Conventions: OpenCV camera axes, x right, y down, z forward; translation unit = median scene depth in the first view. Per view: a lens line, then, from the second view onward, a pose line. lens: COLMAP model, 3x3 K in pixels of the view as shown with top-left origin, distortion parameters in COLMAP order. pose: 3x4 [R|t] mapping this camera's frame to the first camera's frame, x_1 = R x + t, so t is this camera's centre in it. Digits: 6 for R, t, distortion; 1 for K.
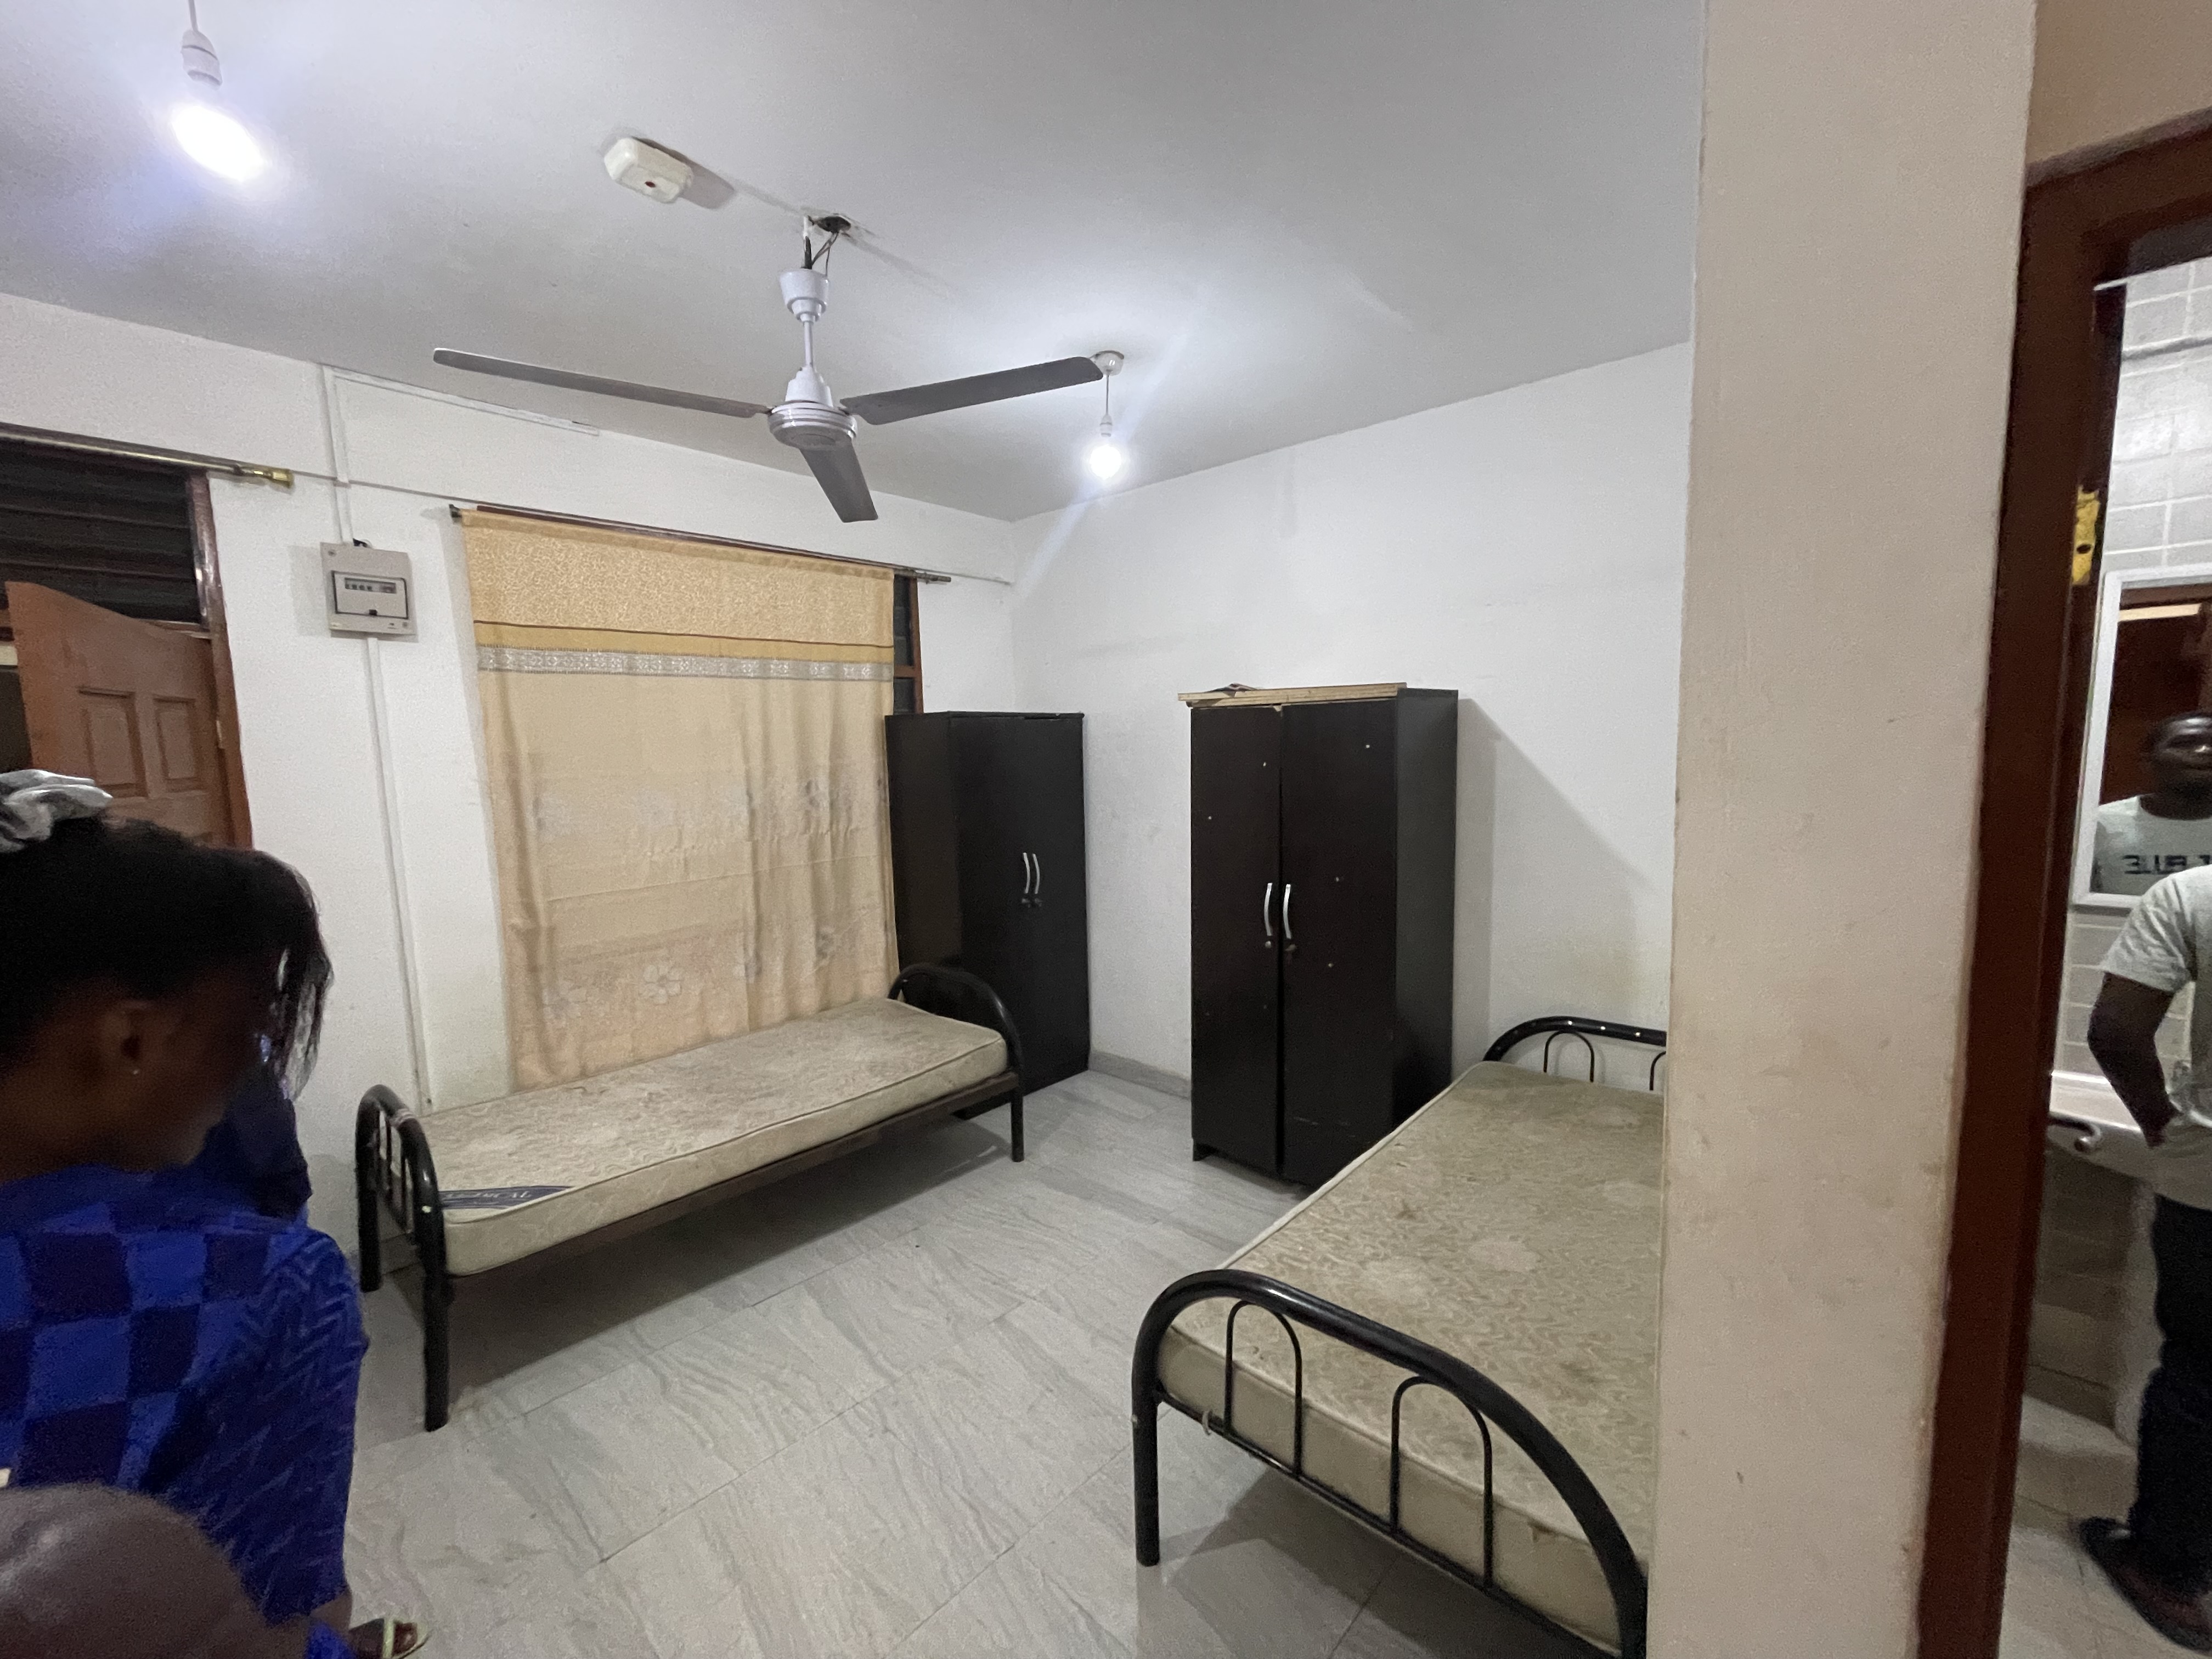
lens RADIAL K [[889.8, 0, 1099.7], [0, 889.8, 827.0], [0, 0, 1]] dist [0.000320, 0.000055]
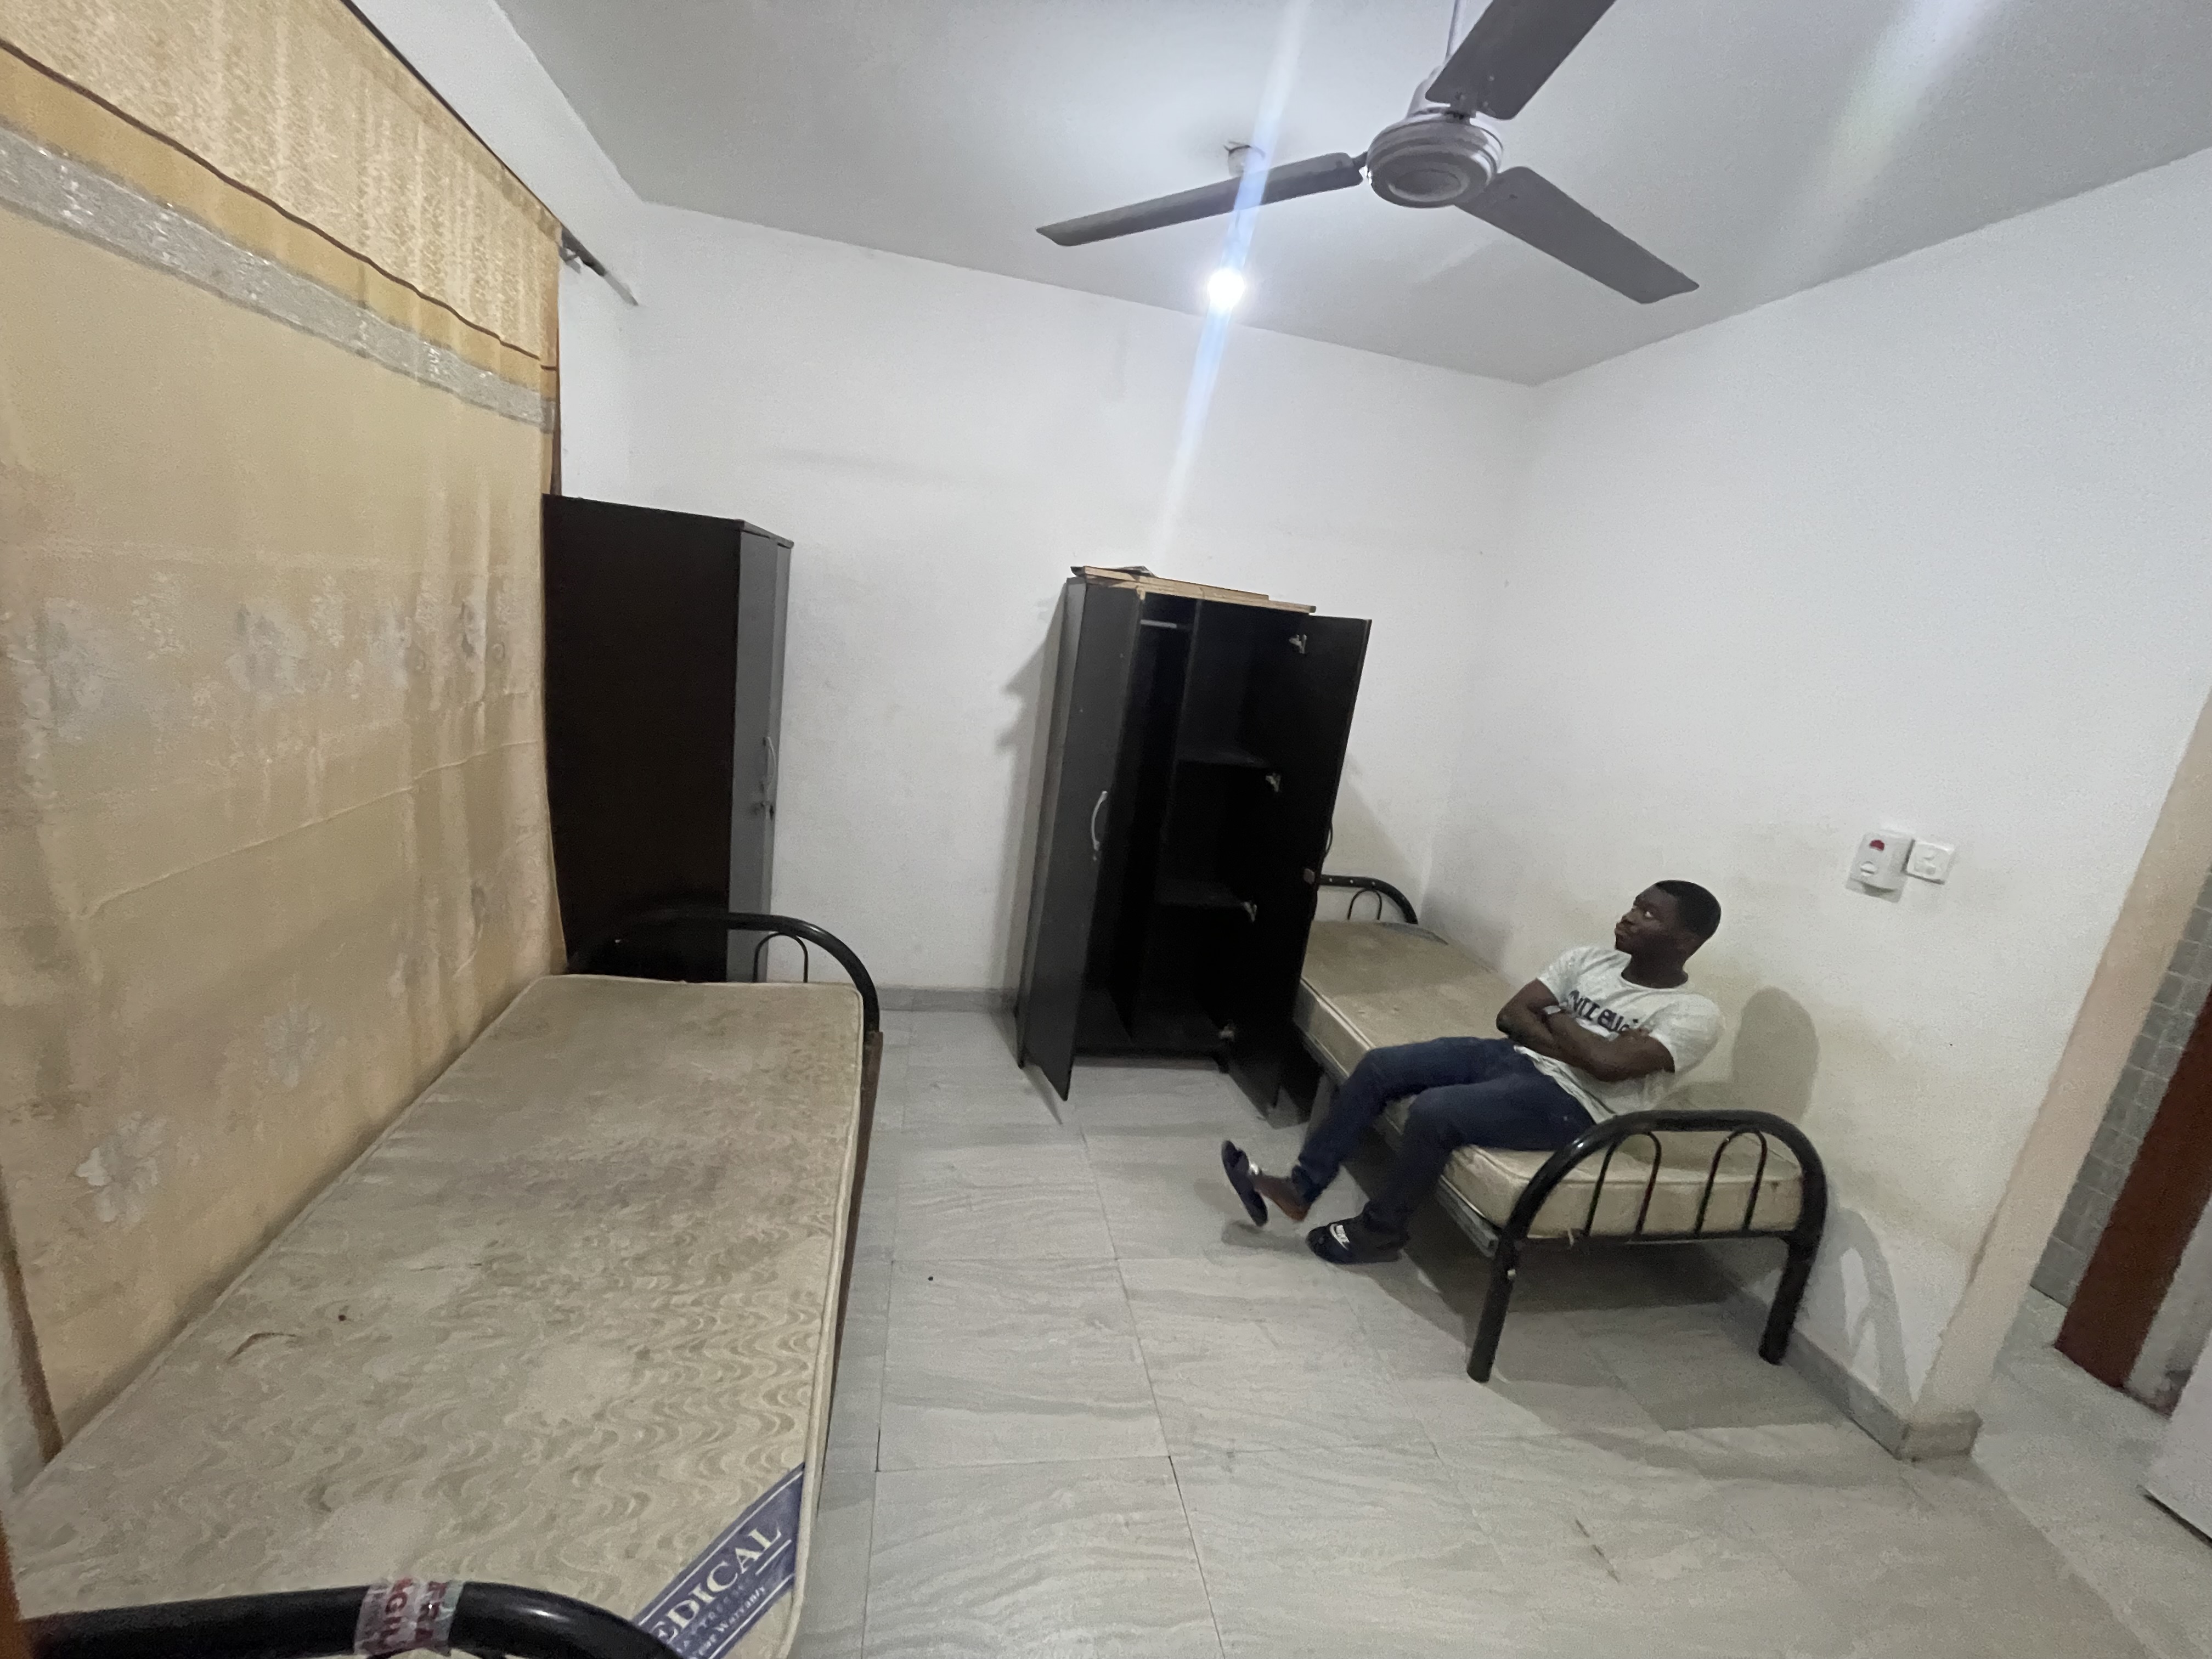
lens RADIAL K [[889.8, 0, 1099.8], [0, 889.8, 830.6], [0, 0, 1]] dist [0.000320, 0.000055]
pose [[0.593887, -0.085619, 0.799979, -0.671628], [-0.059331, 0.986953, 0.149677, -0.026957], [-0.802357, -0.136355, 0.581059, 0.481745]]
